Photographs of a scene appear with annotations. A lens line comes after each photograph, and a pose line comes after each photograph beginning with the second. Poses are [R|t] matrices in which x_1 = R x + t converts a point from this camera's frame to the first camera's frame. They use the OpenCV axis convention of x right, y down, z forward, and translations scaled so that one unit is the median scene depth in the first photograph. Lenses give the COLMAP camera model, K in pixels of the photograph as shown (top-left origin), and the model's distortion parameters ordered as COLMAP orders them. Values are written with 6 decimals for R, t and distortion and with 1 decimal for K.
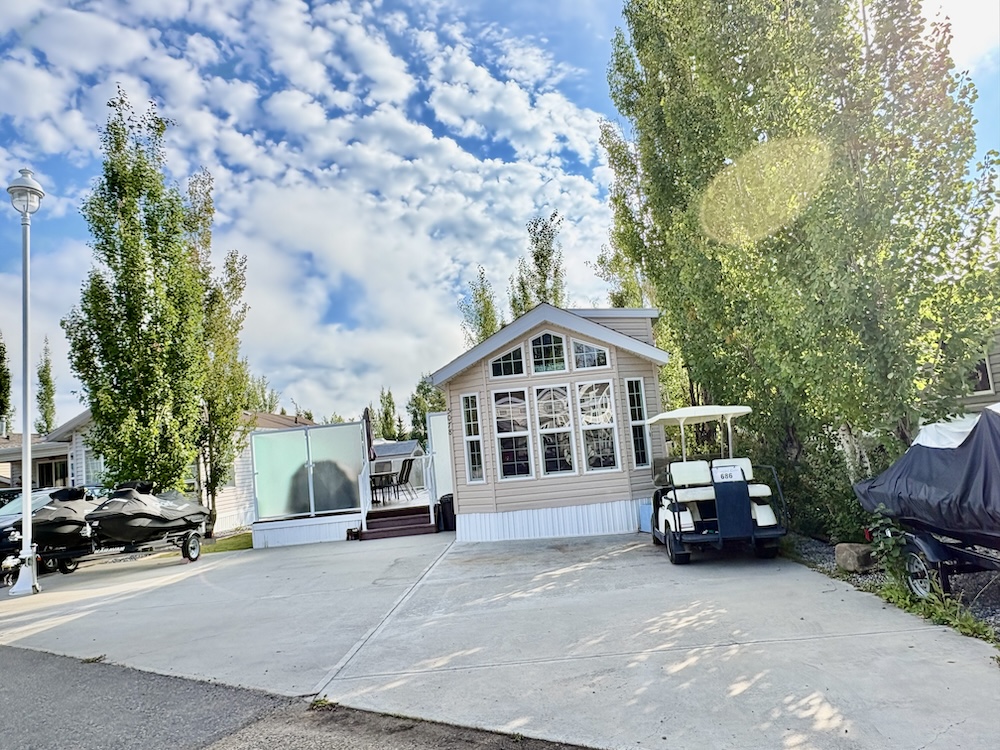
lens RADIAL K [[690.4, 0, 497.8], [0, 690.4, 372.8], [0, 0, 1]] dist [-0.001071, 0.004011]
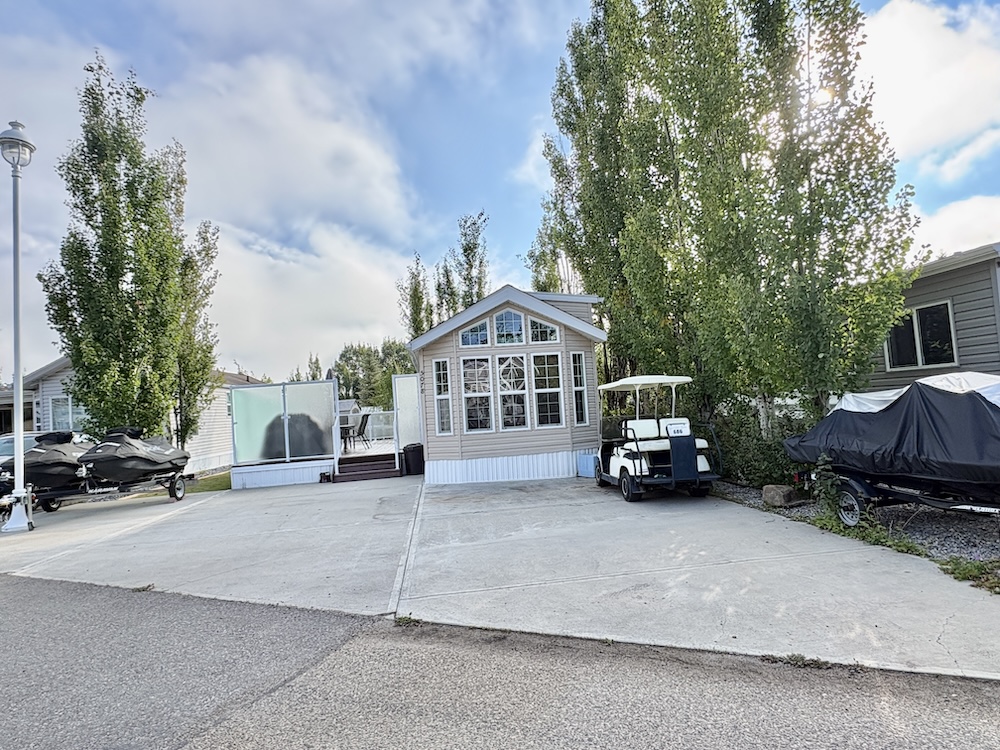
lens RADIAL K [[569.3, 0, 500.8], [0, 569.3, 378.4], [0, 0, 1]] dist [0.000230, 0.001760]
pose [[0.984848, 0.036126, 0.169614, -0.104496], [-0.044886, 0.997834, 0.048098, 0.011789], [-0.167509, -0.054982, 0.984336, 0.029153]]
